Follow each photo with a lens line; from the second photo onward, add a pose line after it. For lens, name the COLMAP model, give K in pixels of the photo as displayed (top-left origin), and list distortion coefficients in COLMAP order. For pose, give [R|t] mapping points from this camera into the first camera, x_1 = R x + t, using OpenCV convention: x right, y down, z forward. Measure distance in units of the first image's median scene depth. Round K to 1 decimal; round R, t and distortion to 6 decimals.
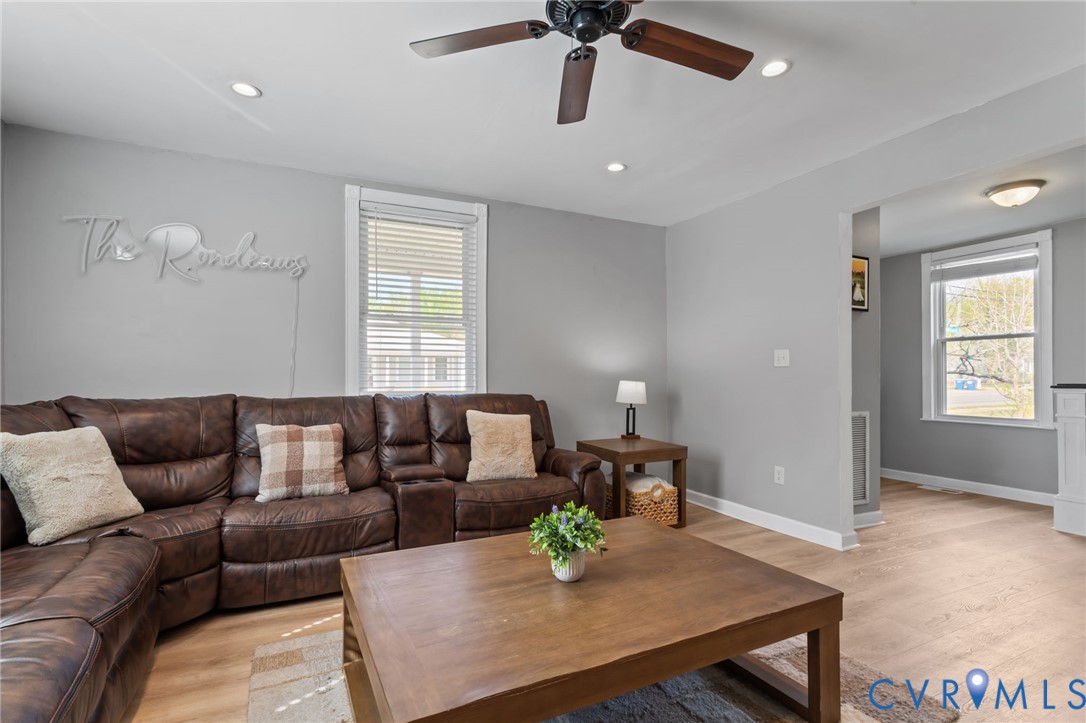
lens RADIAL K [[519.8, 0, 547.3], [0, 519.8, 375.2], [0, 0, 1]] dist [-0.002998, -0.000108]
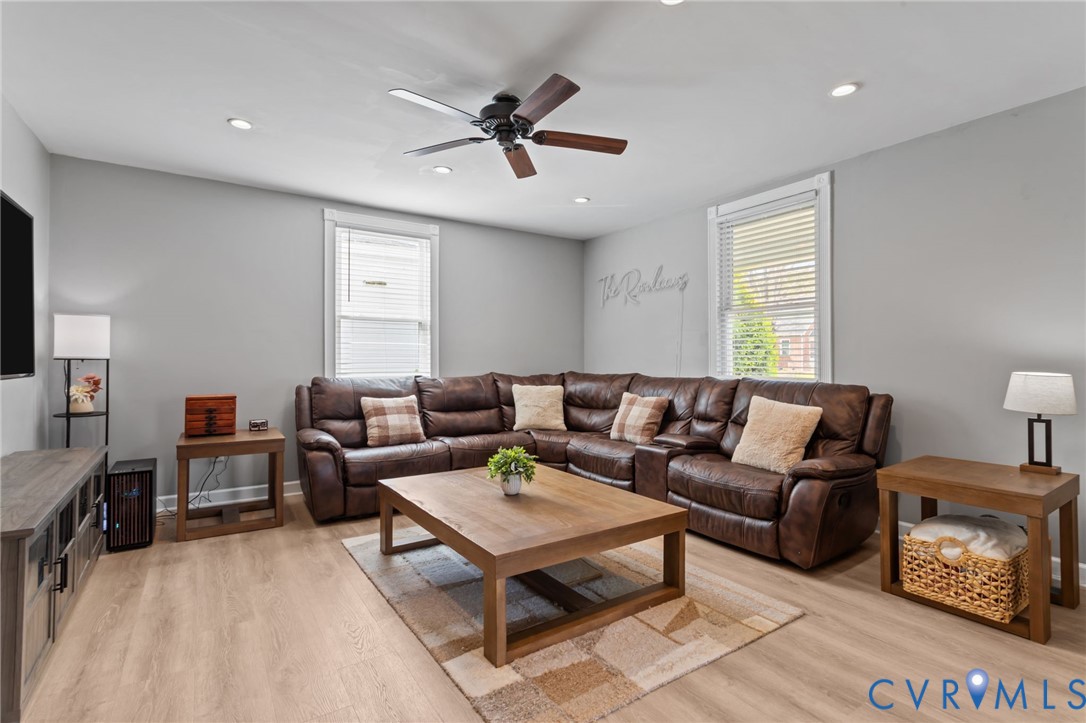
lens RADIAL K [[519.8, 0, 538.0], [0, 519.8, 358.0], [0, 0, 1]] dist [-0.002998, -0.000108]
pose [[0.118473, -0.001365, -0.992956, 0.783309], [0.003018, 0.999995, -0.001014, -0.007962], [0.992953, -0.002877, 0.118477, 0.433763]]
